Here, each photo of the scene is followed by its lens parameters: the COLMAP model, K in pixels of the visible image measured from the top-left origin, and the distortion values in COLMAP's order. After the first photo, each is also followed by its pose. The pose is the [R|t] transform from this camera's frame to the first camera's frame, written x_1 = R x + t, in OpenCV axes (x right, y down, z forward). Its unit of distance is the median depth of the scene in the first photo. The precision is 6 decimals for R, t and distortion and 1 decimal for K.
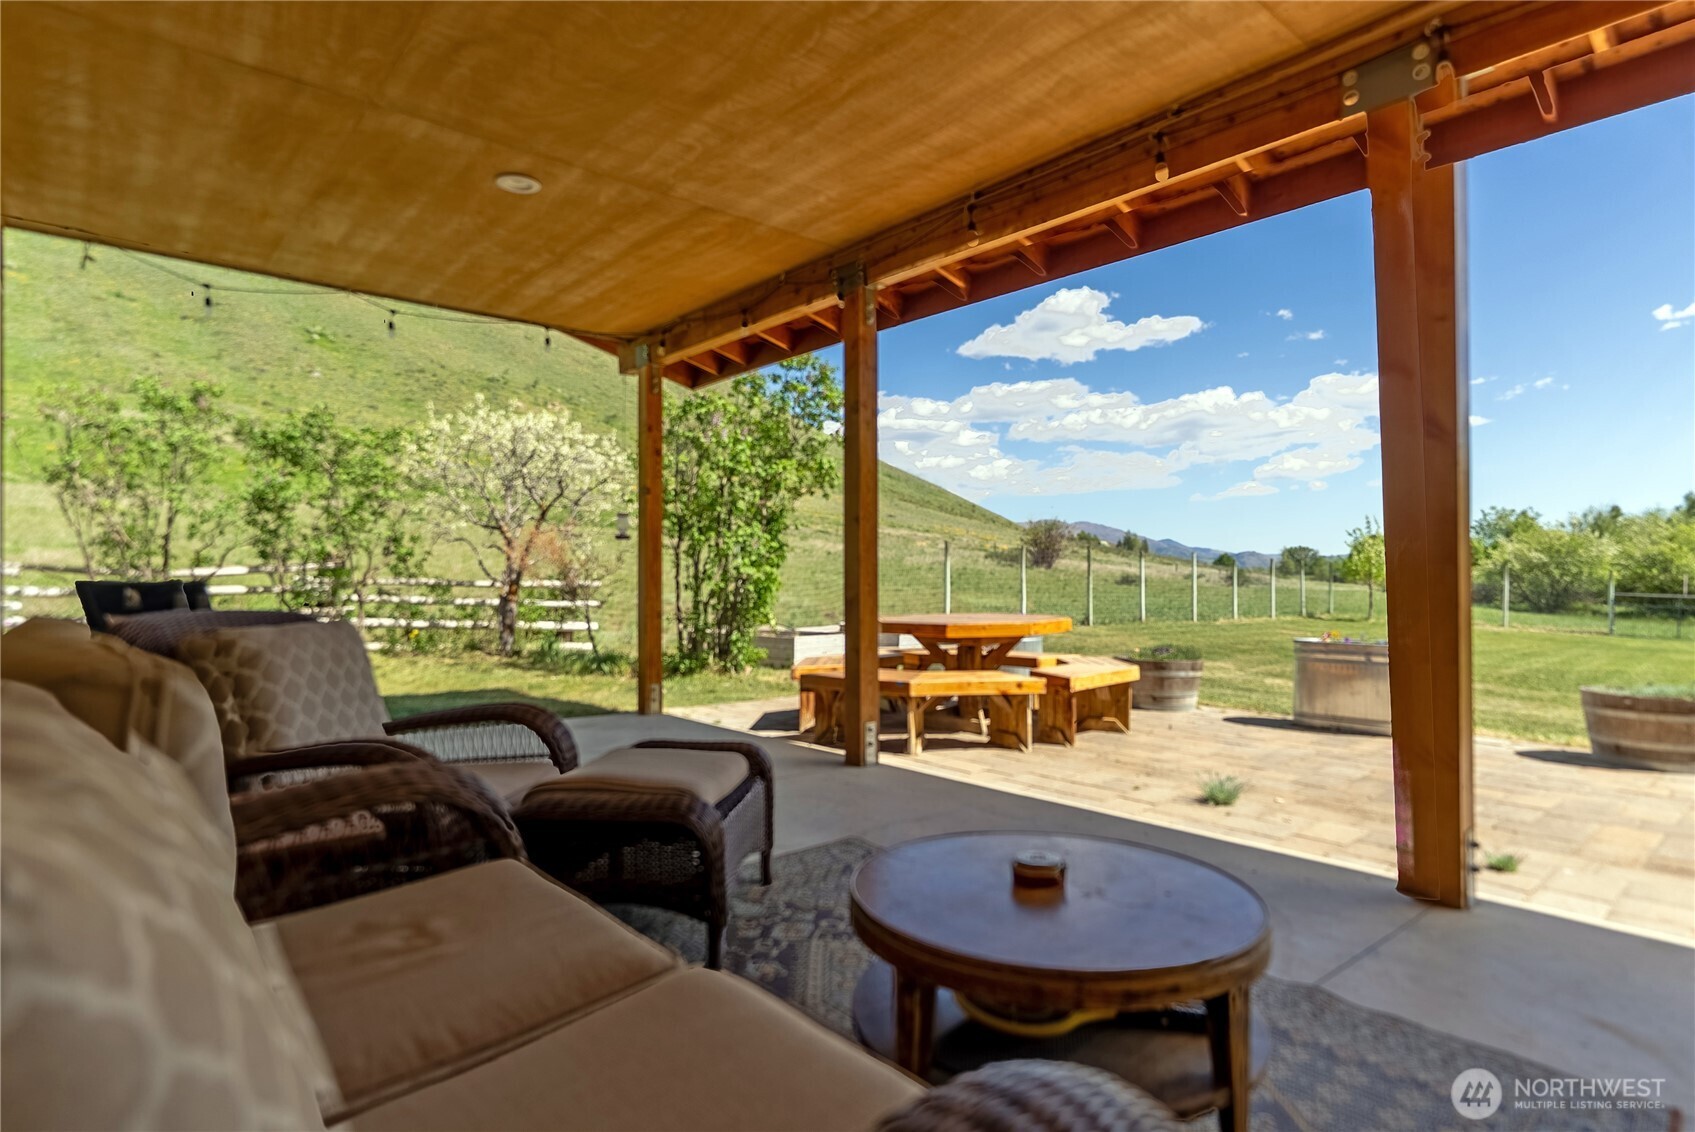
lens RADIAL K [[889.1, 0, 844.7], [0, 889.1, 565.0], [0, 0, 1]] dist [0.001211, -0.001354]
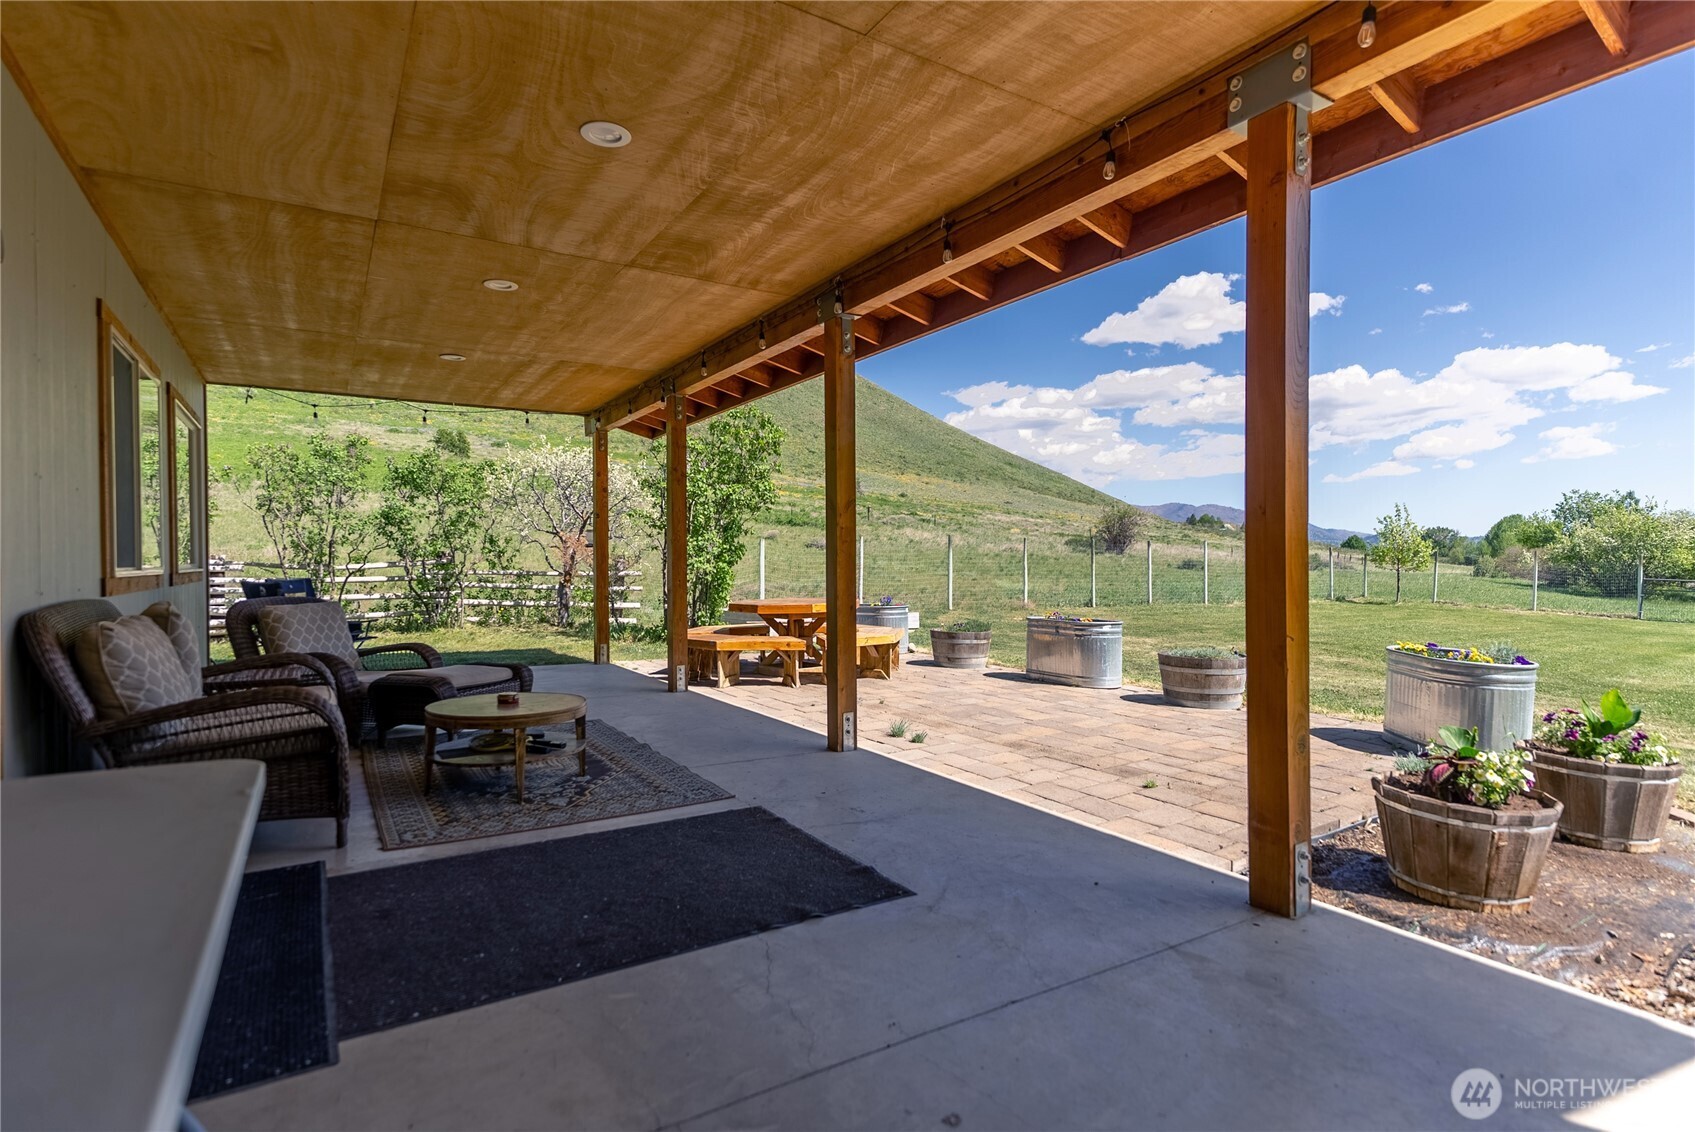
lens RADIAL K [[839.0, 0, 844.8], [0, 839.0, 574.6], [0, 0, 1]] dist [-0.000384, -0.000615]
pose [[0.987687, -0.000387, -0.156440, 0.097595], [0.005226, 0.999521, 0.030519, -0.005945], [0.156353, -0.030960, 0.987216, -0.079926]]
